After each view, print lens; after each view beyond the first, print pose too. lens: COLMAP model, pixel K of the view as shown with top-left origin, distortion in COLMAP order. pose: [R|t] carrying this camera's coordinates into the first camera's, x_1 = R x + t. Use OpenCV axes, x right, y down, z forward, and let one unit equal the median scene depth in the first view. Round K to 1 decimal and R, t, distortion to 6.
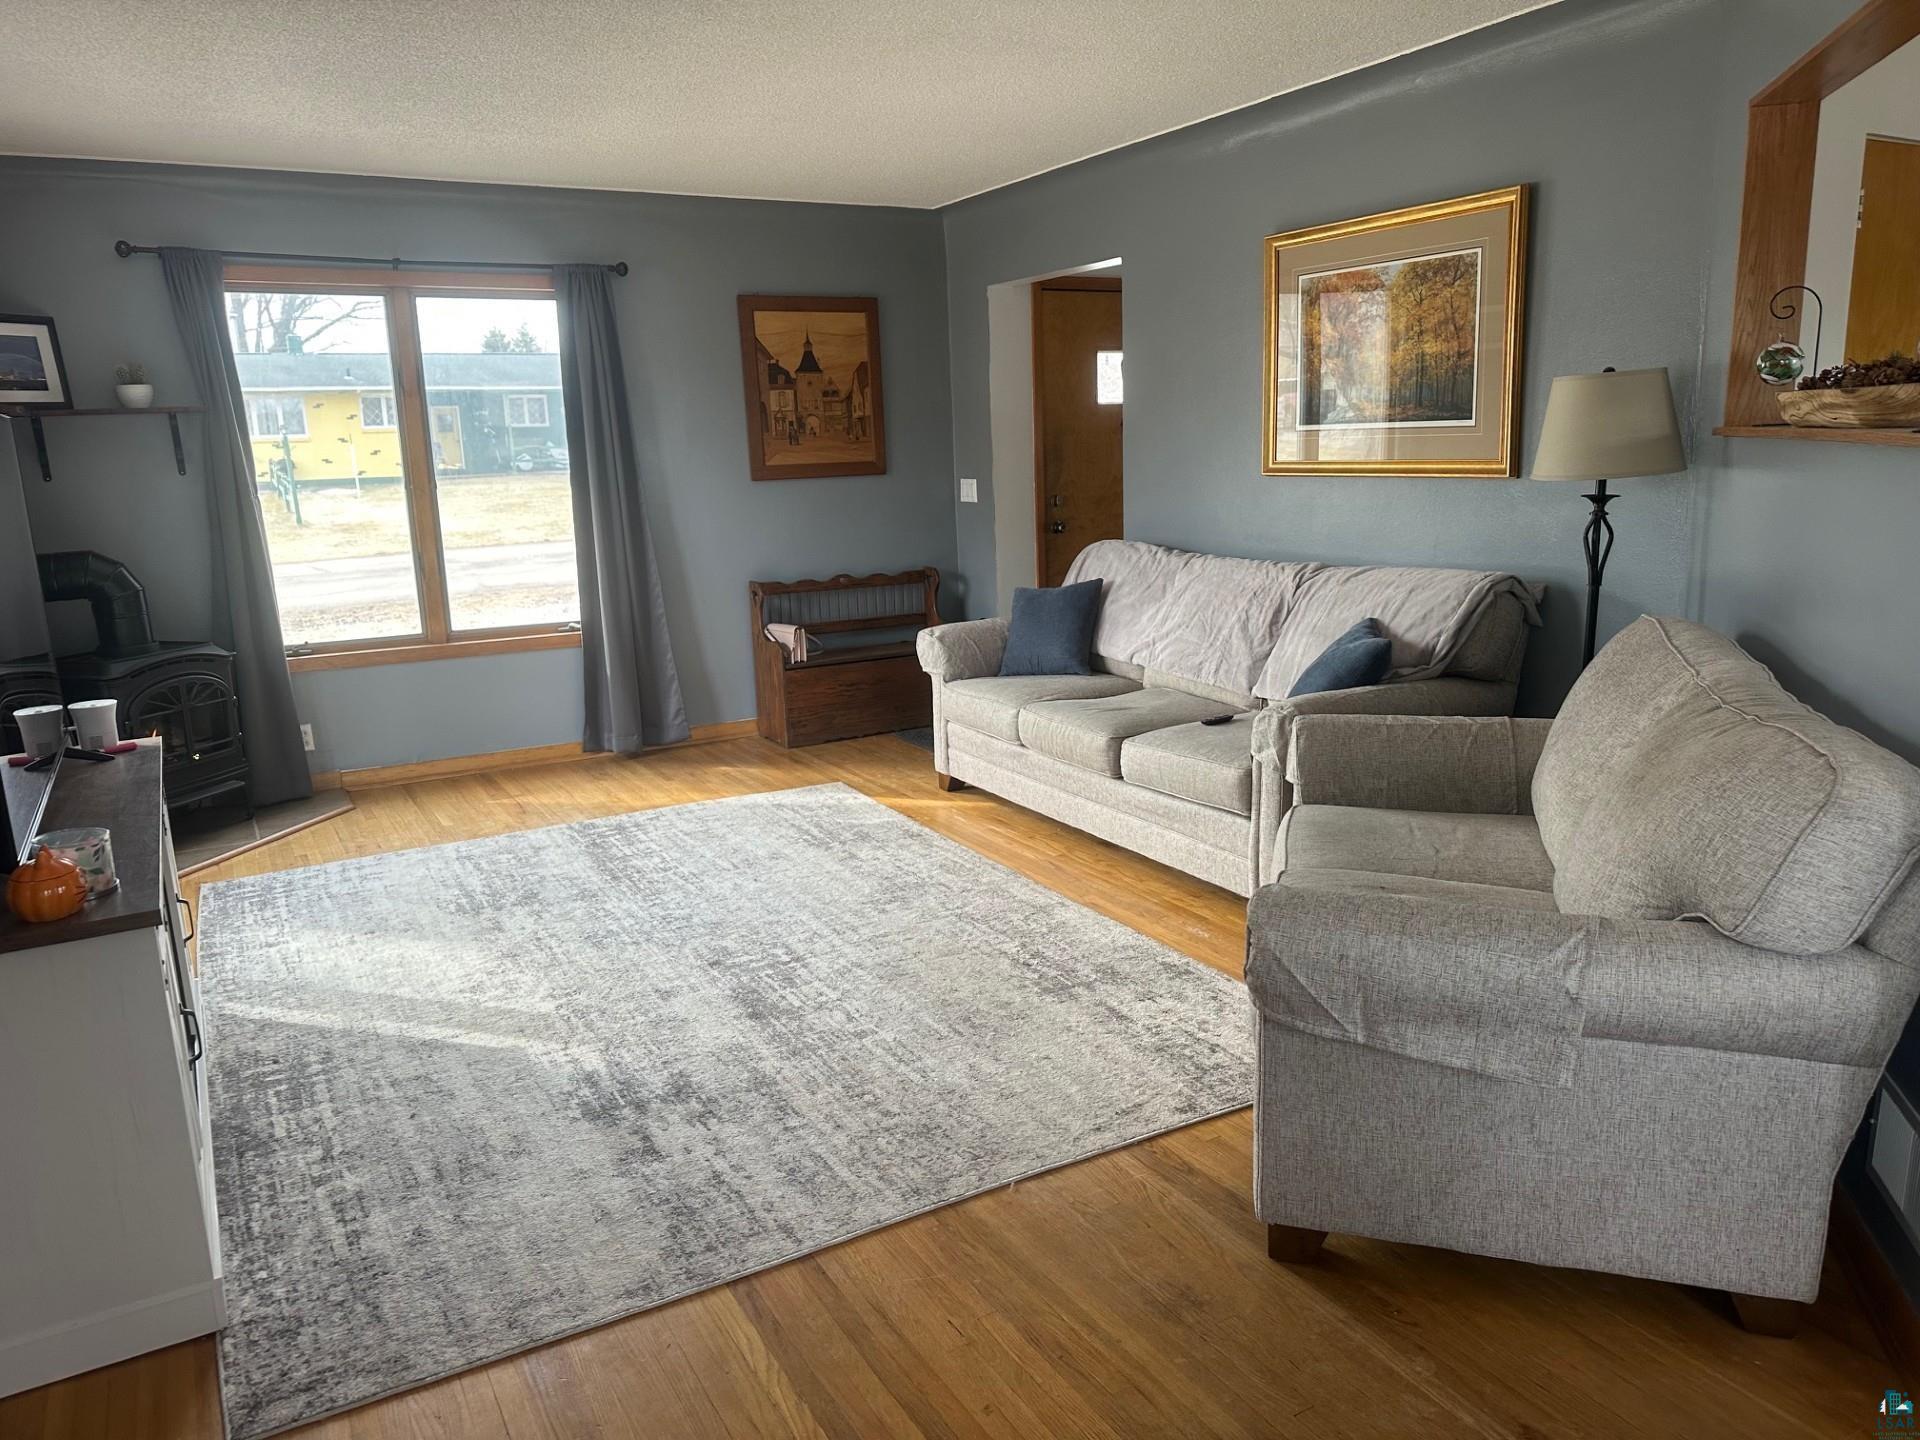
lens RADIAL K [[1349.8, 0, 954.0], [0, 1349.8, 722.8], [0, 0, 1]] dist [0.046441, -0.033535]
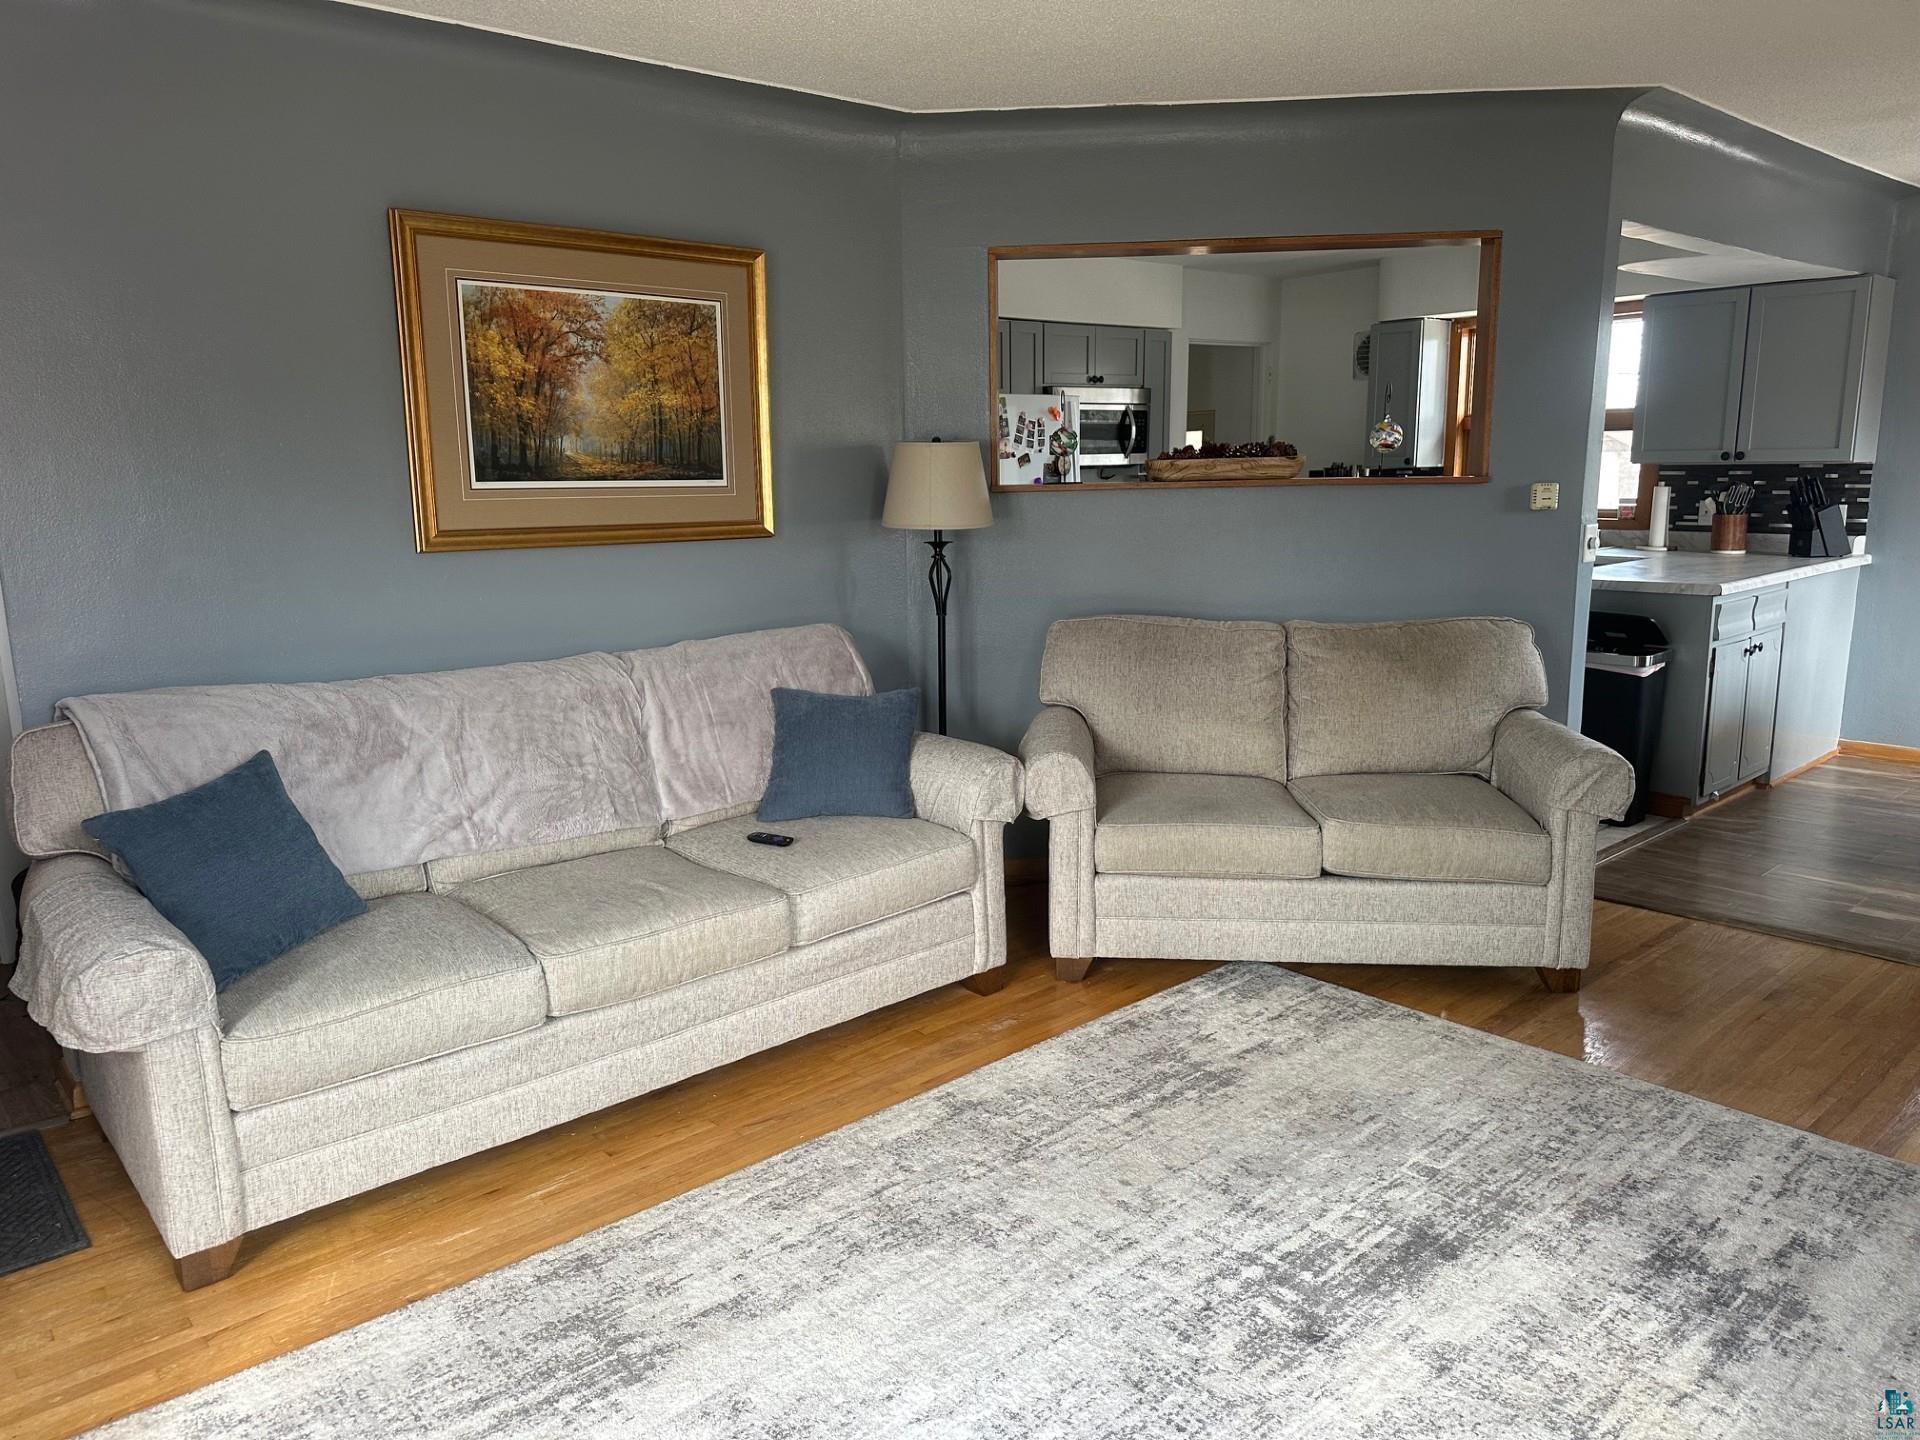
lens RADIAL K [[1349.8, 0, 945.5], [0, 1349.8, 722.0], [0, 0, 1]] dist [0.046441, -0.033535]
pose [[-0.215137, -0.160985, 0.963224, -0.681932], [0.211469, 0.955239, 0.206882, -0.248175], [-0.953413, 0.248200, -0.171464, 1.176731]]
